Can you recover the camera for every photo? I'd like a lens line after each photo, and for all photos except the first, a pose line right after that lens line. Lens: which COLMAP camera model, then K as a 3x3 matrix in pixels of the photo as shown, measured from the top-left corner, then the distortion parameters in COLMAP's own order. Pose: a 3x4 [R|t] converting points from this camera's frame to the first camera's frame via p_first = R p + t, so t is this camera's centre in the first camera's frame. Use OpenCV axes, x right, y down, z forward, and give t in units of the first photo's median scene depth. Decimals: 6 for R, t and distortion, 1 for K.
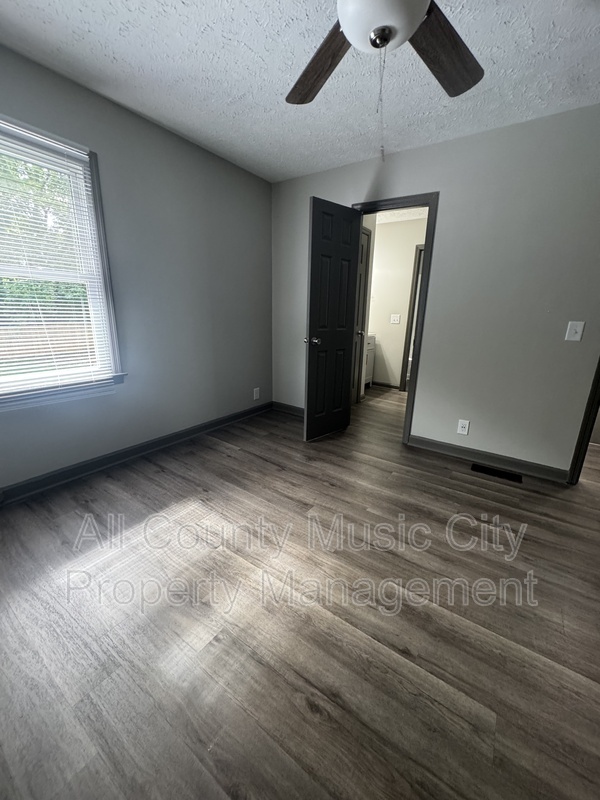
lens RADIAL K [[318.5, 0, 300.7], [0, 318.5, 399.0], [0, 0, 1]] dist [0.001136, 0.000036]
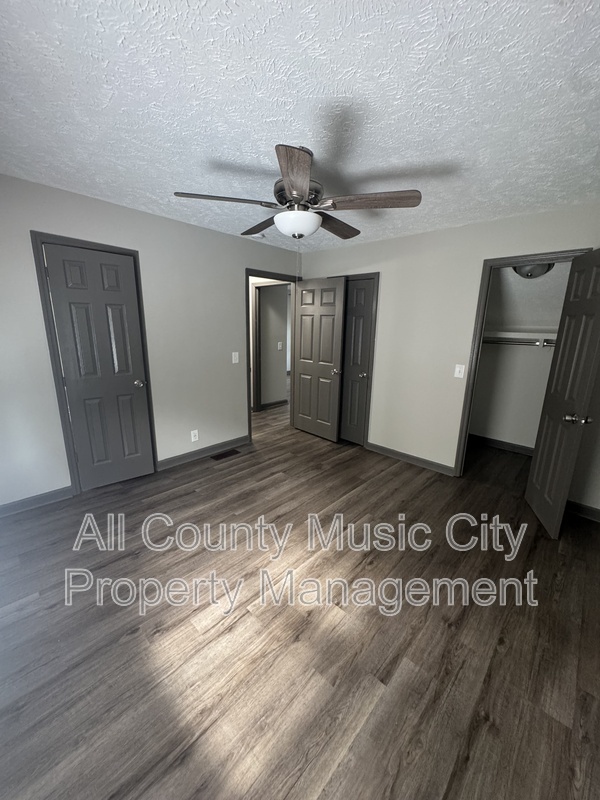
lens RADIAL K [[318.5, 0, 300.7], [0, 318.5, 399.0], [0, 0, 1]] dist [0.001136, 0.000036]
pose [[0.141229, -0.247928, 0.958429, -0.777131], [0.240393, 0.947745, 0.209741, -0.270566], [-0.960347, 0.200778, 0.193449, 0.357641]]
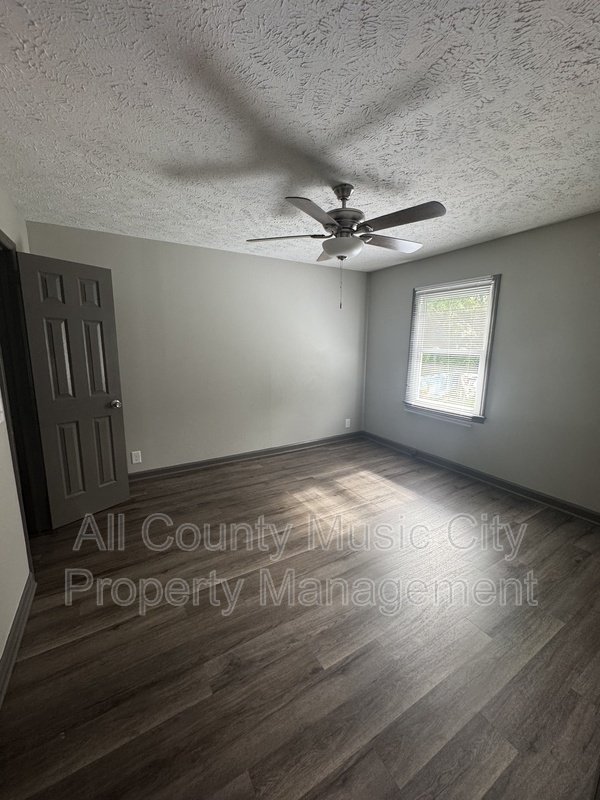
lens RADIAL K [[318.5, 0, 300.7], [0, 318.5, 399.0], [0, 0, 1]] dist [0.001136, 0.000036]
pose [[-0.413746, 0.133251, -0.900588, 1.062181], [-0.254845, 0.932729, 0.255087, -0.319575], [0.873995, 0.335052, -0.351955, 0.800038]]
